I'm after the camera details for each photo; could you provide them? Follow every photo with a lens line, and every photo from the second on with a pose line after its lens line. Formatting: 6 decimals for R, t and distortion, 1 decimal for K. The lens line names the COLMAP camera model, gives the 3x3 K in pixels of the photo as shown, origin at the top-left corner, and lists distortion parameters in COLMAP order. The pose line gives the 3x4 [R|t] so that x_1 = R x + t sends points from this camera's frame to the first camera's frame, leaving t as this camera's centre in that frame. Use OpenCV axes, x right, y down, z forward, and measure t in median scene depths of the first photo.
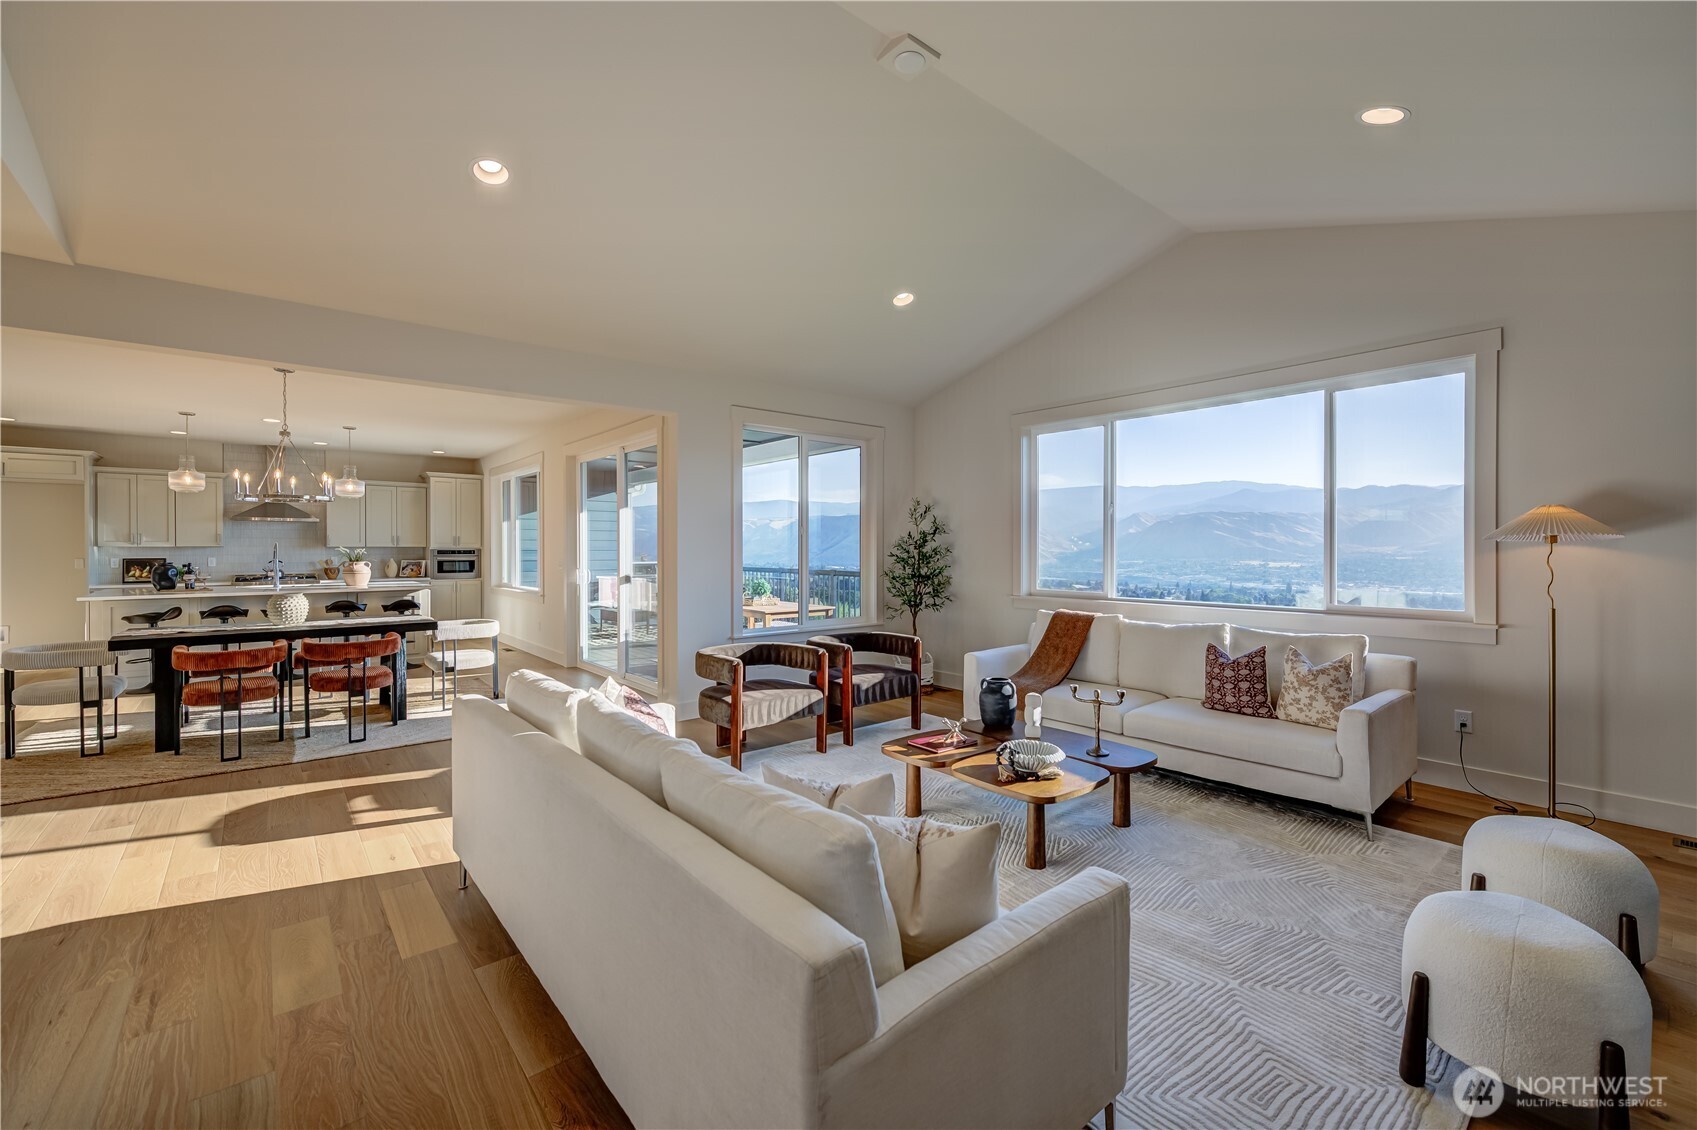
lens RADIAL K [[721.1, 0, 857.5], [0, 721.1, 551.5], [0, 0, 1]] dist [0.004098, -0.000141]
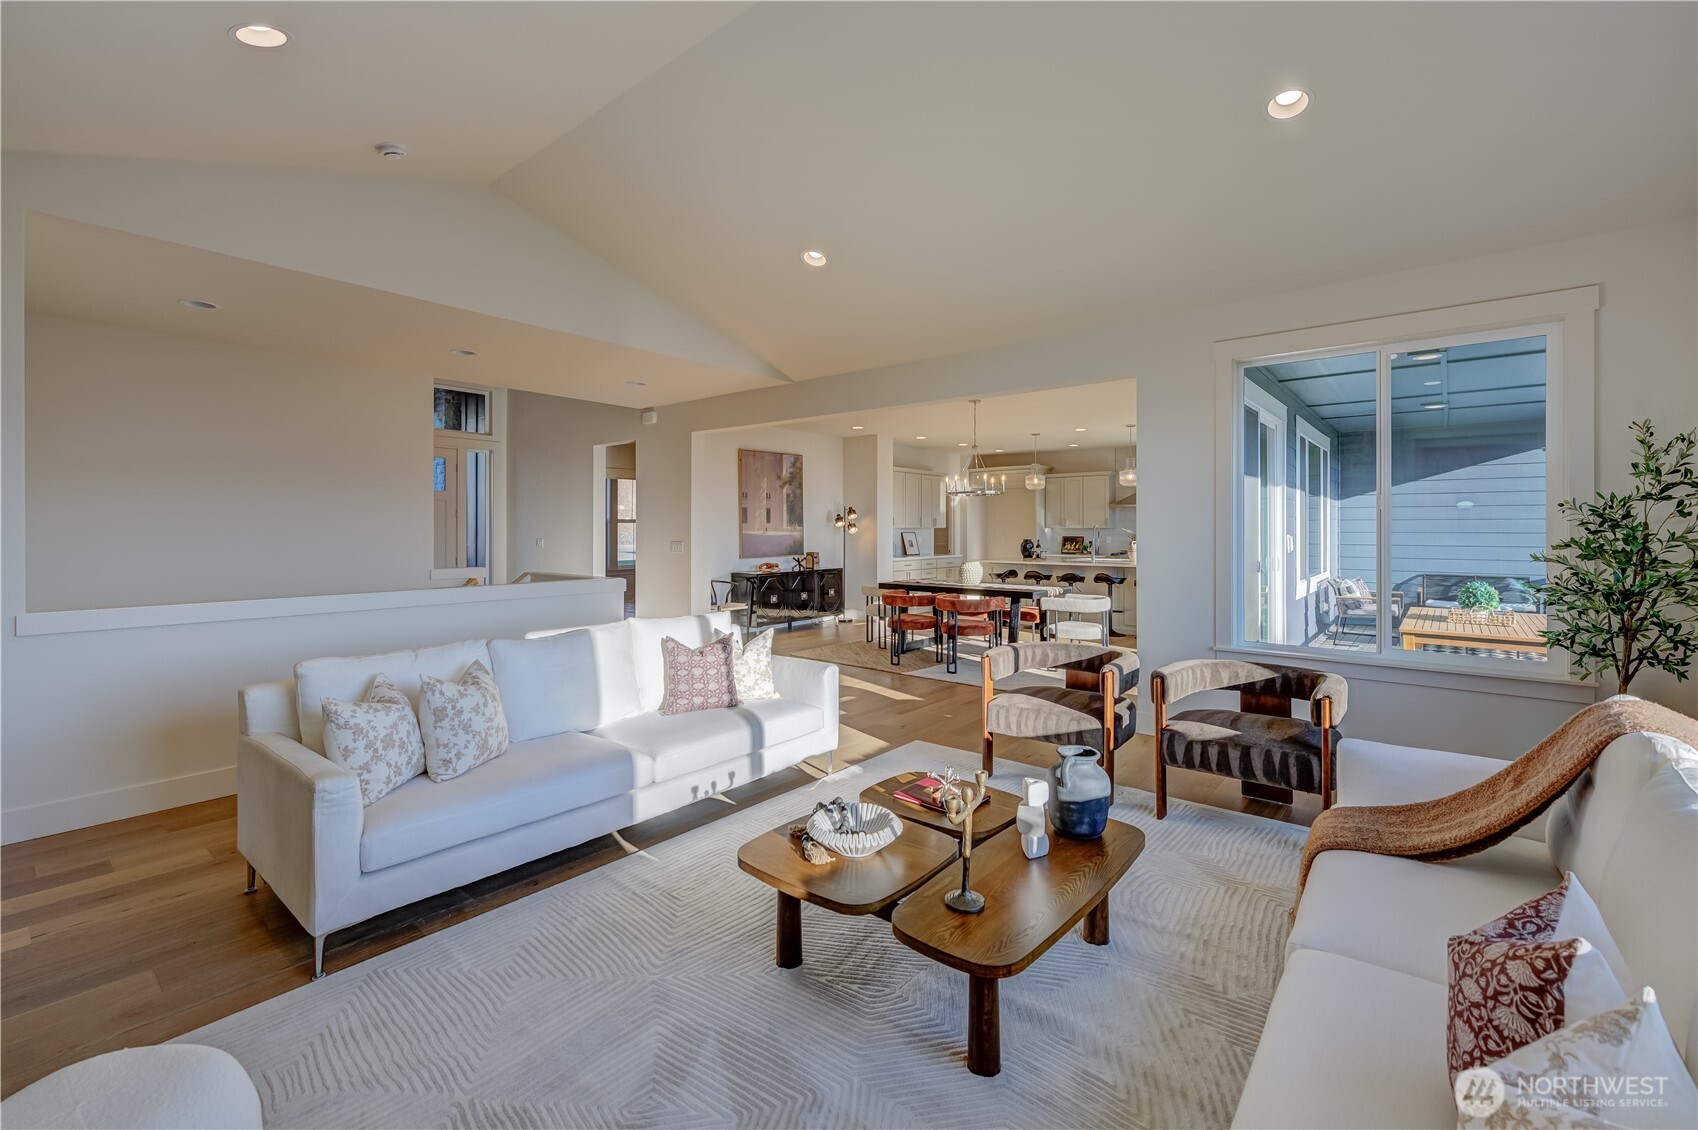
lens RADIAL K [[721.5, 0, 858.0], [0, 721.5, 551.5], [0, 0, 1]] dist [0.004098, -0.000141]
pose [[0.200667, 0.032444, -0.979122, 0.327232], [-0.006094, 0.999473, 0.031869, -0.003335], [0.979641, -0.000428, 0.200759, 0.311139]]
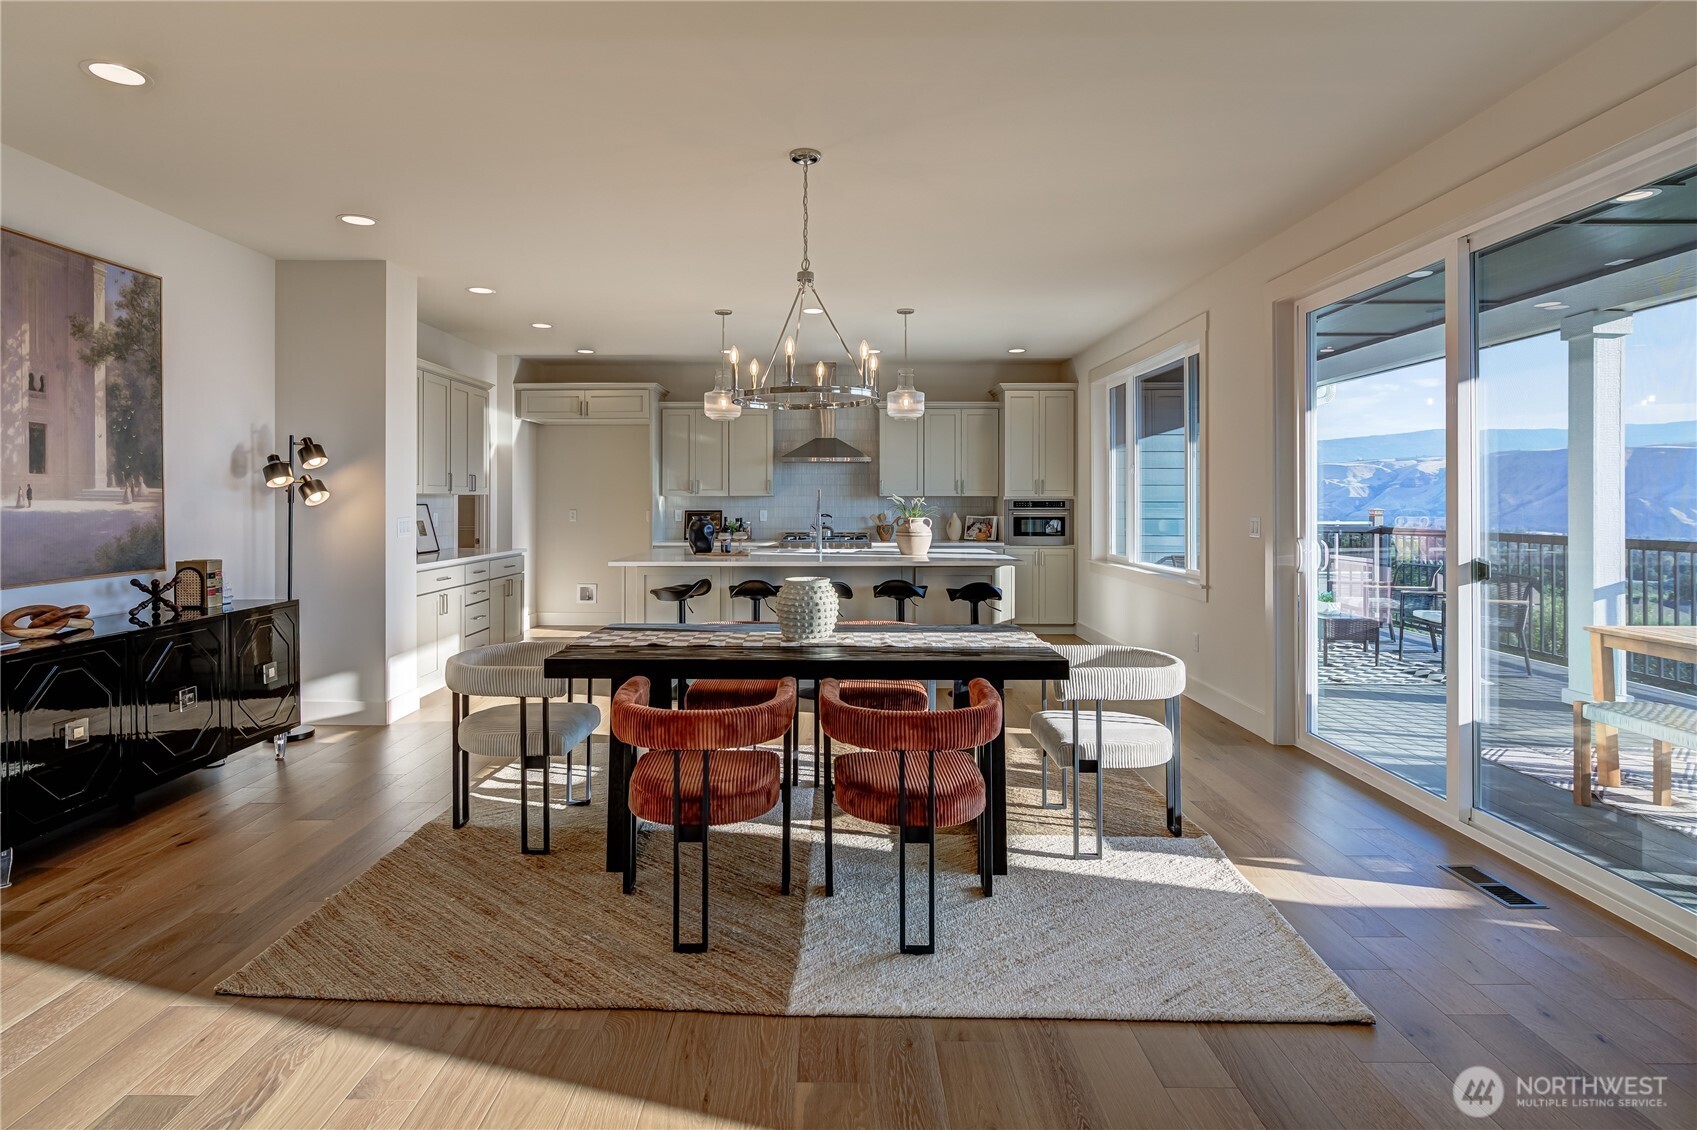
lens RADIAL K [[893.7, 0, 825.2], [0, 893.7, 504.8], [0, 0, 1]] dist [0.001796, 0.000080]
pose [[0.763110, 0.002009, -0.646266, -0.221890], [-0.003028, 0.999995, -0.000467, 0.003124], [0.646262, 0.002313, 0.763112, 0.317270]]
